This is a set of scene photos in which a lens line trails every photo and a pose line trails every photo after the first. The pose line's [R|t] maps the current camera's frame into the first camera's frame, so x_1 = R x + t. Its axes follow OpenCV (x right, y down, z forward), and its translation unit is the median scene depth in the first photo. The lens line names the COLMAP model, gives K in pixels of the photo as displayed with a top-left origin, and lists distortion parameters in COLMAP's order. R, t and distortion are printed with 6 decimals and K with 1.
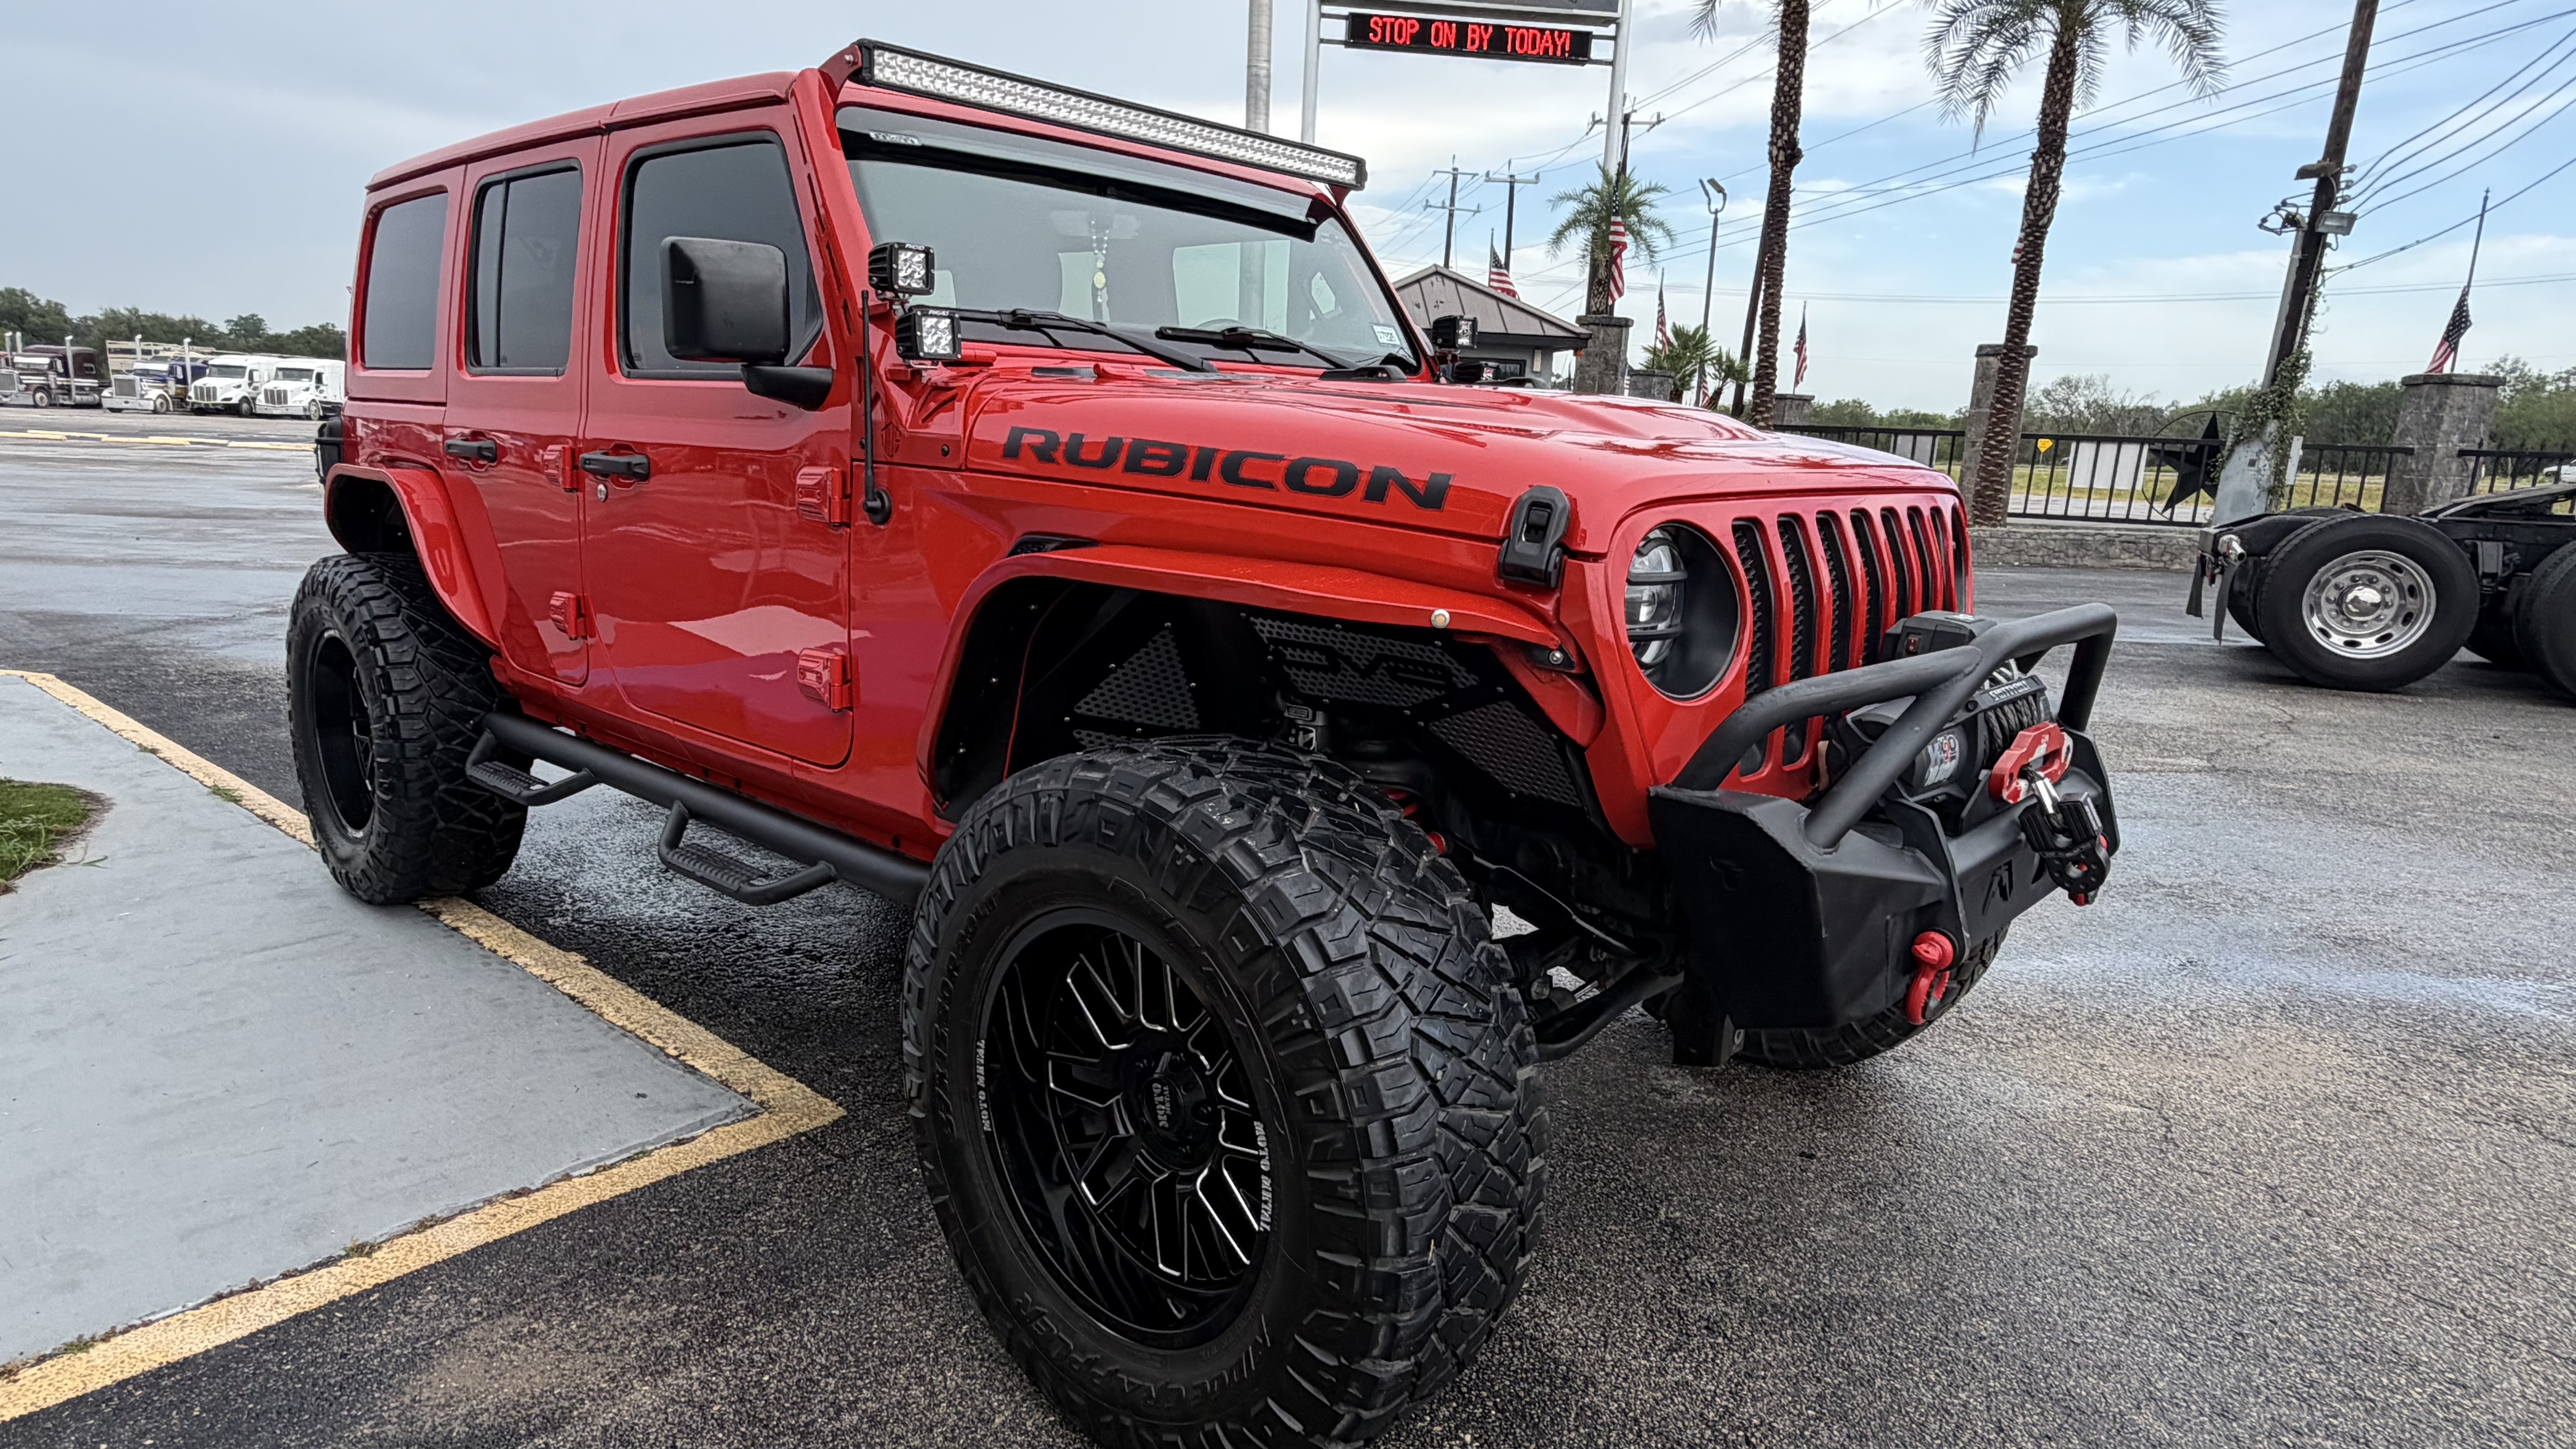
lens RADIAL K [[1514.0, 0, 1288.0], [0, 1514.0, 724.5], [0, 0, 1]] dist [0.000011, -0.000006]
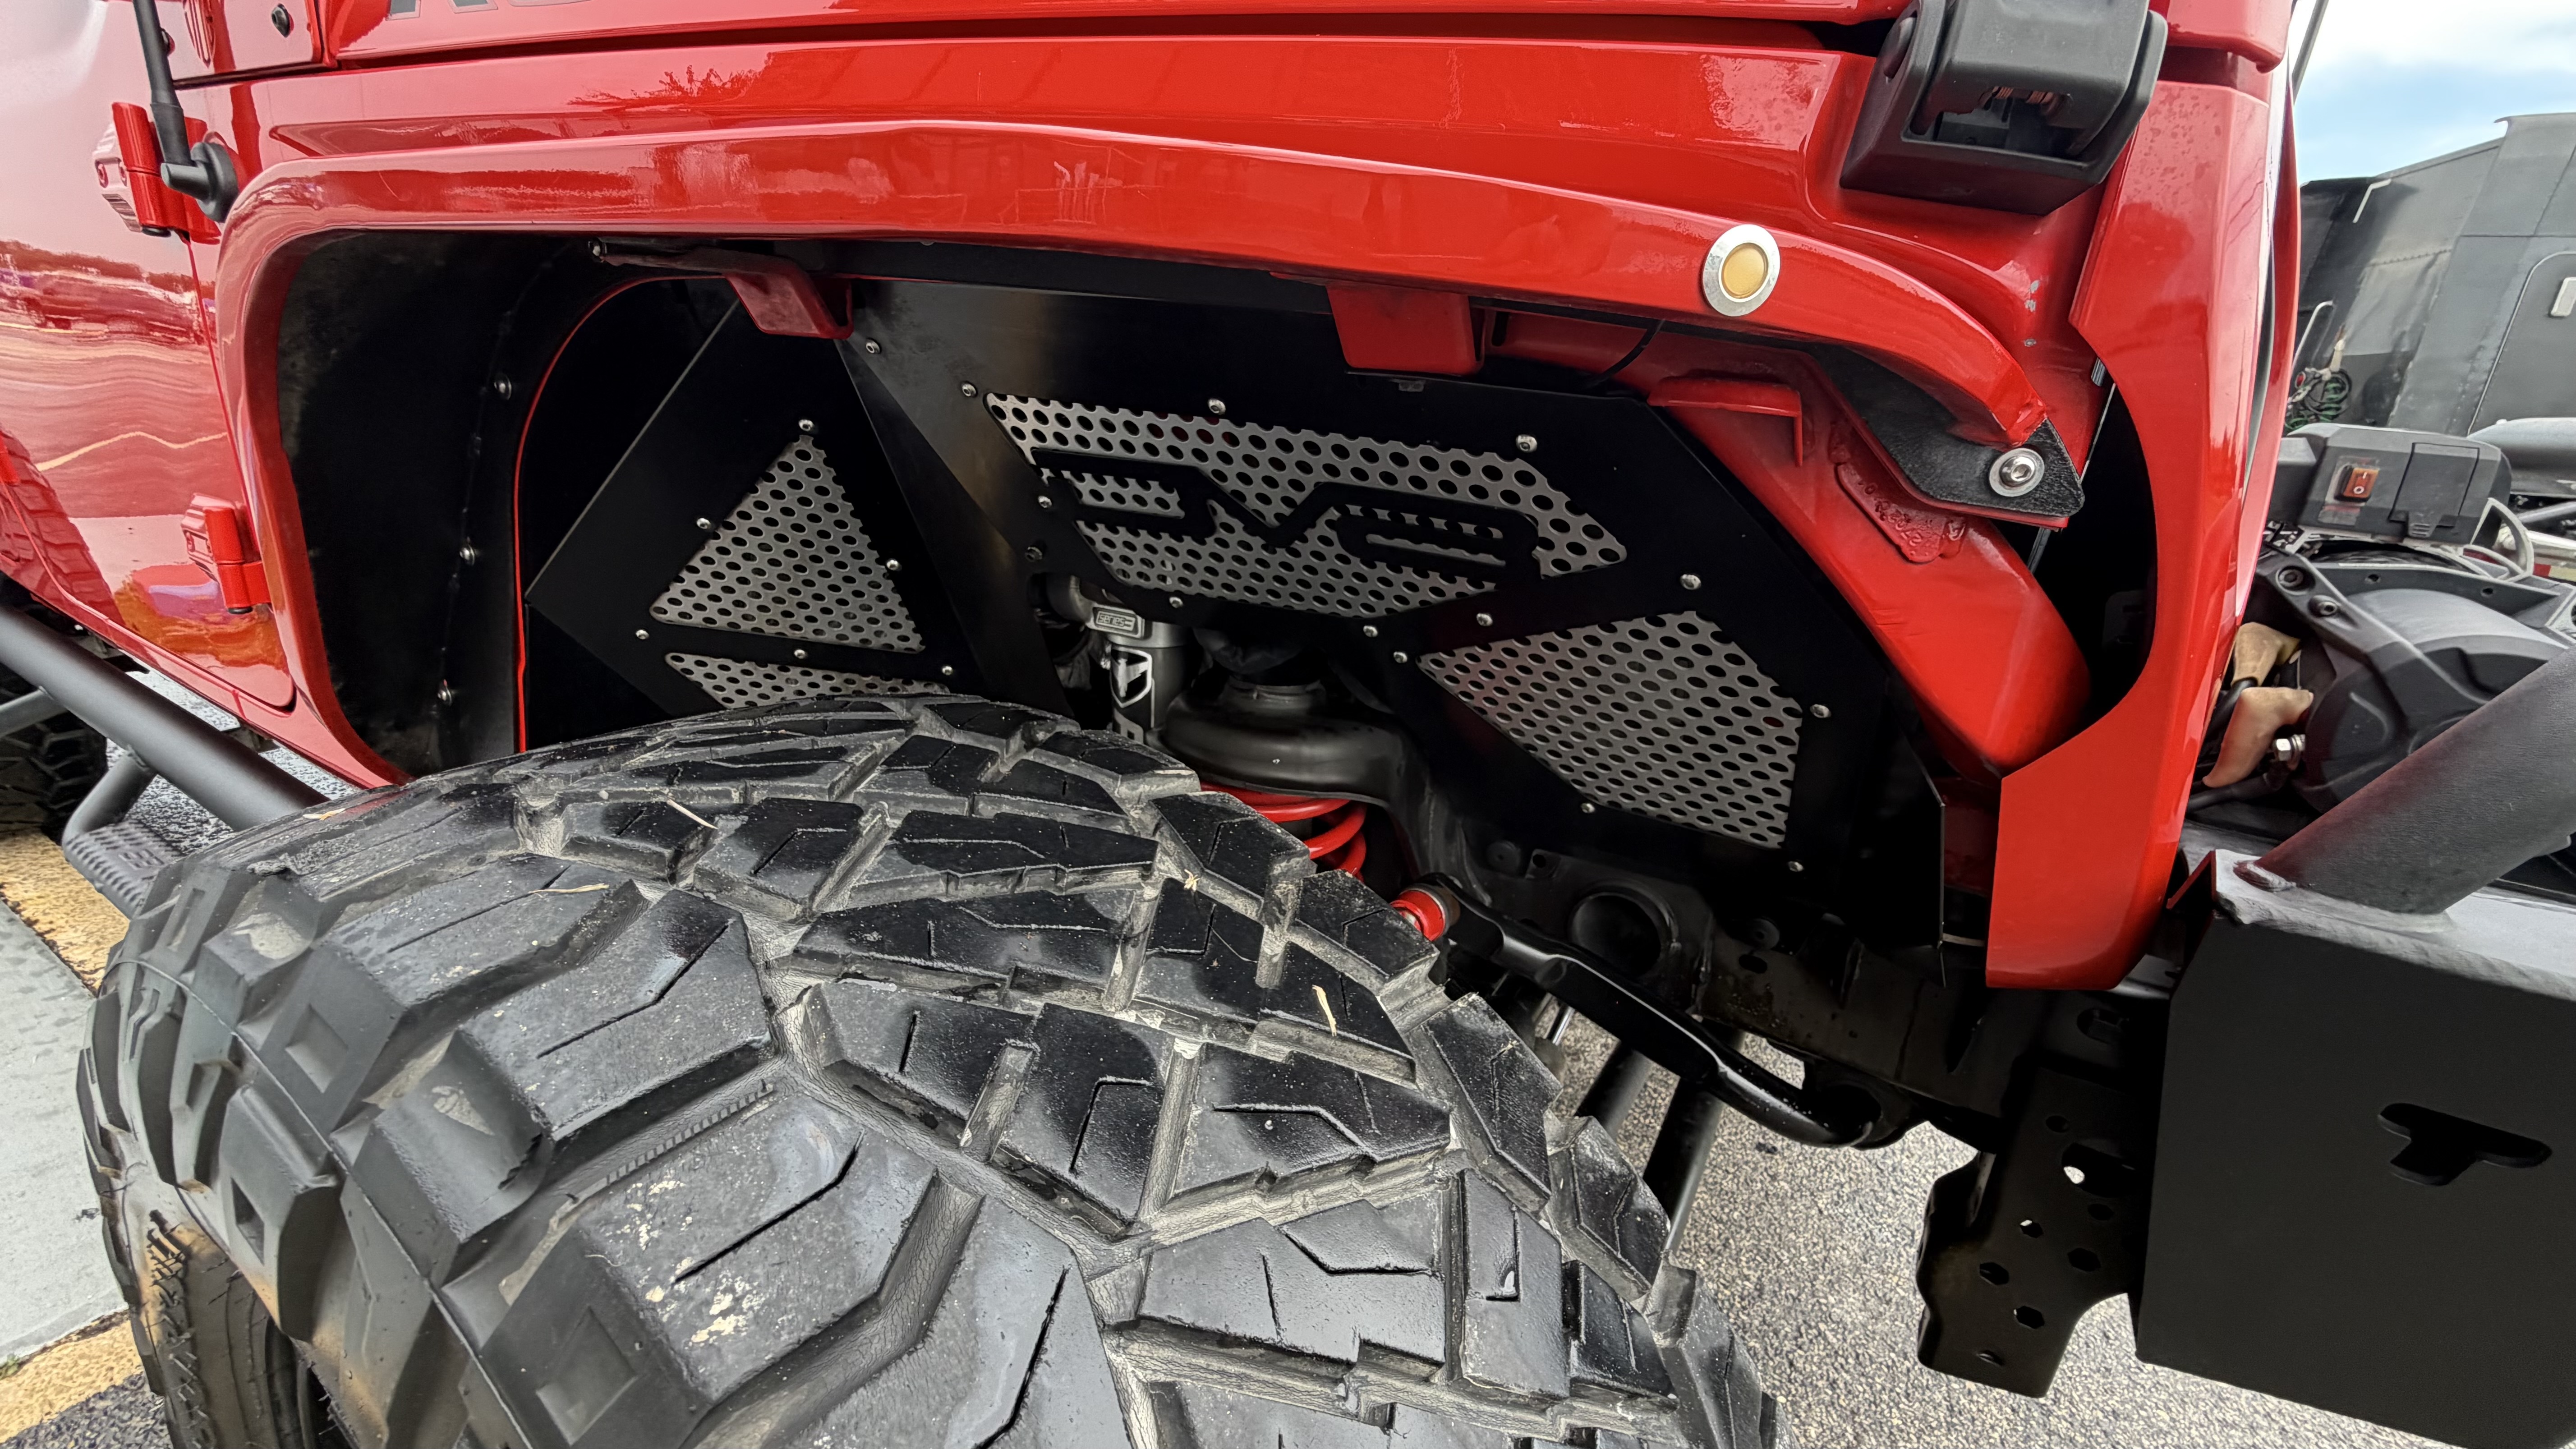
lens RADIAL K [[1034.0, 0, 1280.3], [0, 1034.0, 723.0], [0, 0, 1]] dist [-0.000642, 0.000545]
pose [[0.987606, -0.024116, 0.155088, 0.007535], [0.003516, 0.991276, 0.131754, -0.020952], [-0.156912, -0.129576, 0.979075, 0.722452]]
